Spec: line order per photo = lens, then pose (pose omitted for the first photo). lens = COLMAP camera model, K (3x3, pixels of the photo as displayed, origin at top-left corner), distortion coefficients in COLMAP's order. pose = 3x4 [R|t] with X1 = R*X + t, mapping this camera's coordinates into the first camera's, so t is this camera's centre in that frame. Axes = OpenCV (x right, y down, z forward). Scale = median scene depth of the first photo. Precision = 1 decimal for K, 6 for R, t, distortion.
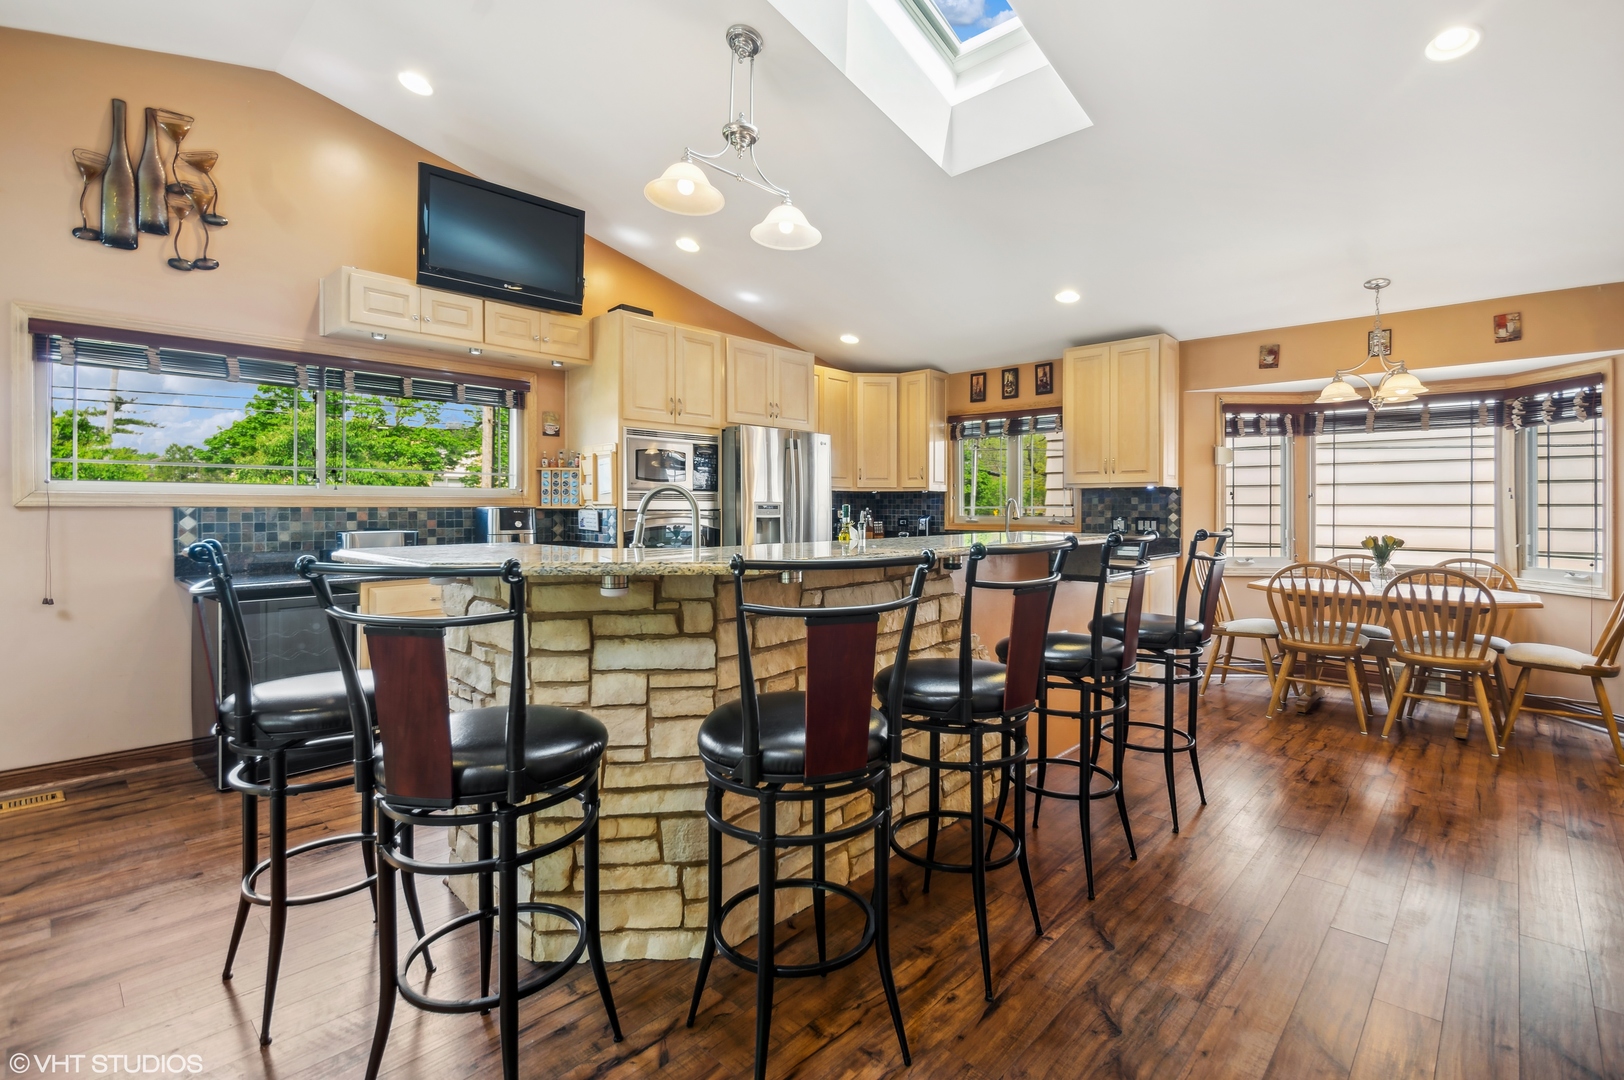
lens RADIAL K [[726.3, 0, 821.4], [0, 726.3, 519.3], [0, 0, 1]] dist [-0.004911, -0.007300]
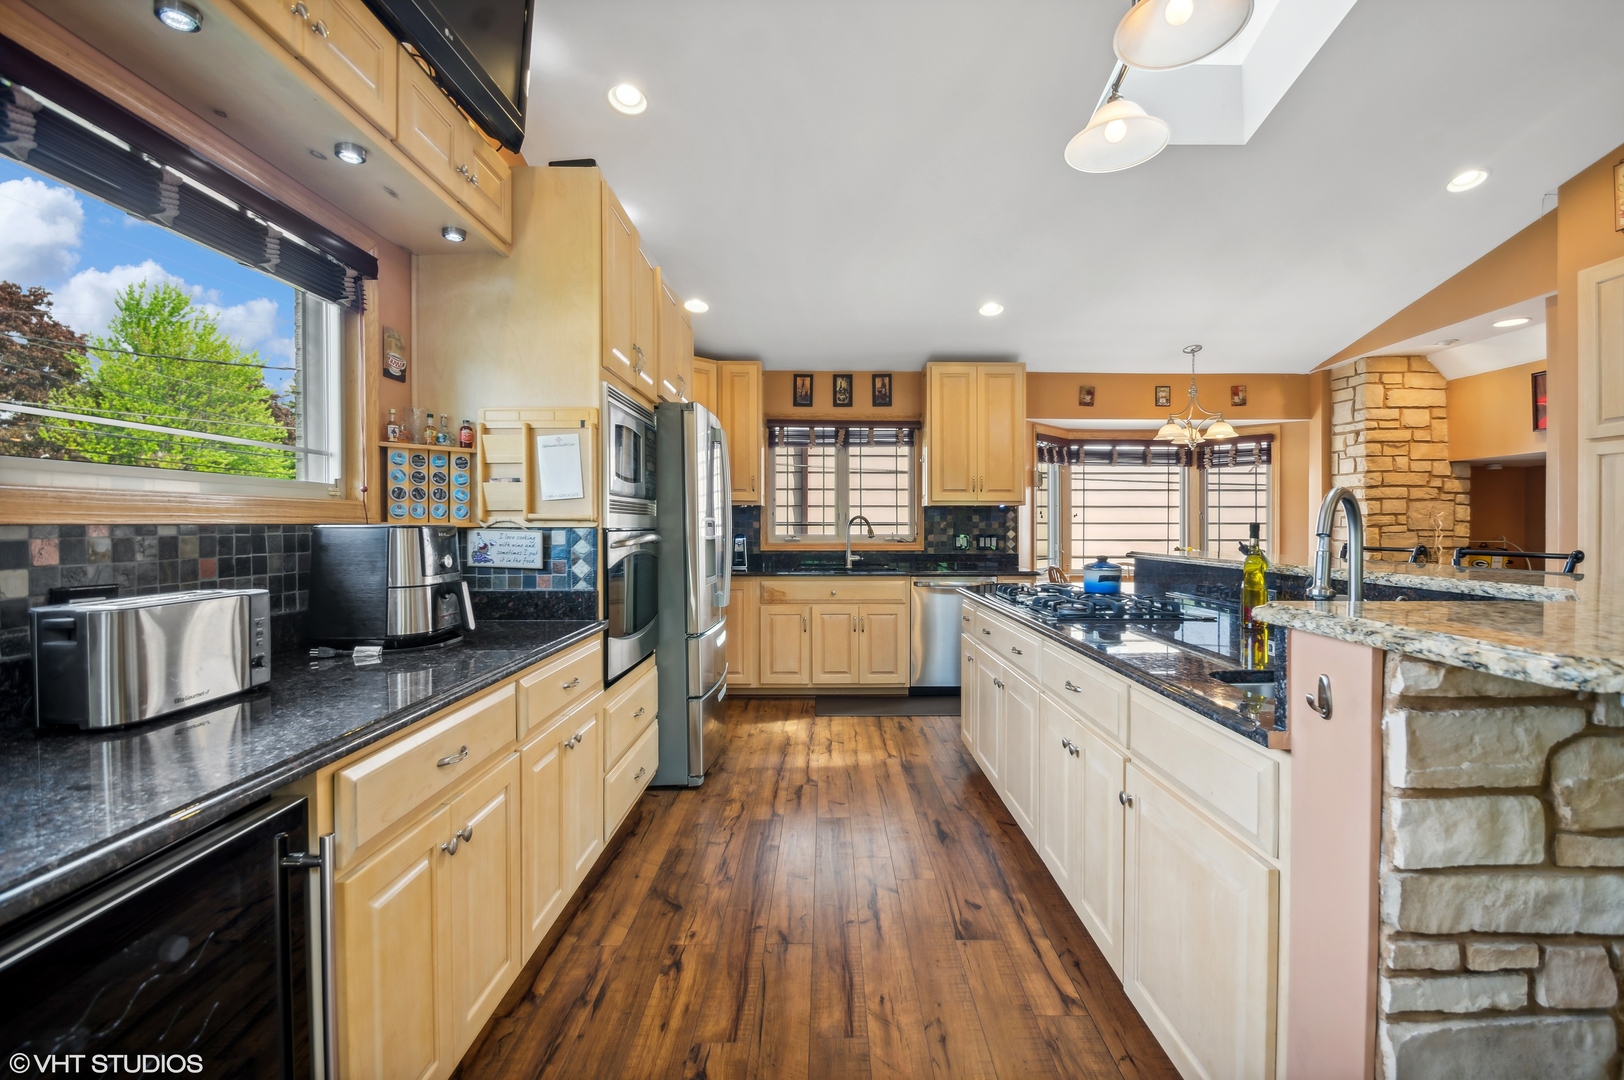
lens RADIAL K [[726.3, 0, 827.6], [0, 726.3, 535.2], [0, 0, 1]] dist [-0.004911, -0.007300]
pose [[0.727131, -0.008995, 0.686439, -0.495815], [0.009988, 0.999947, 0.002524, -0.007635], [-0.686426, 0.005021, 0.727183, 0.440861]]
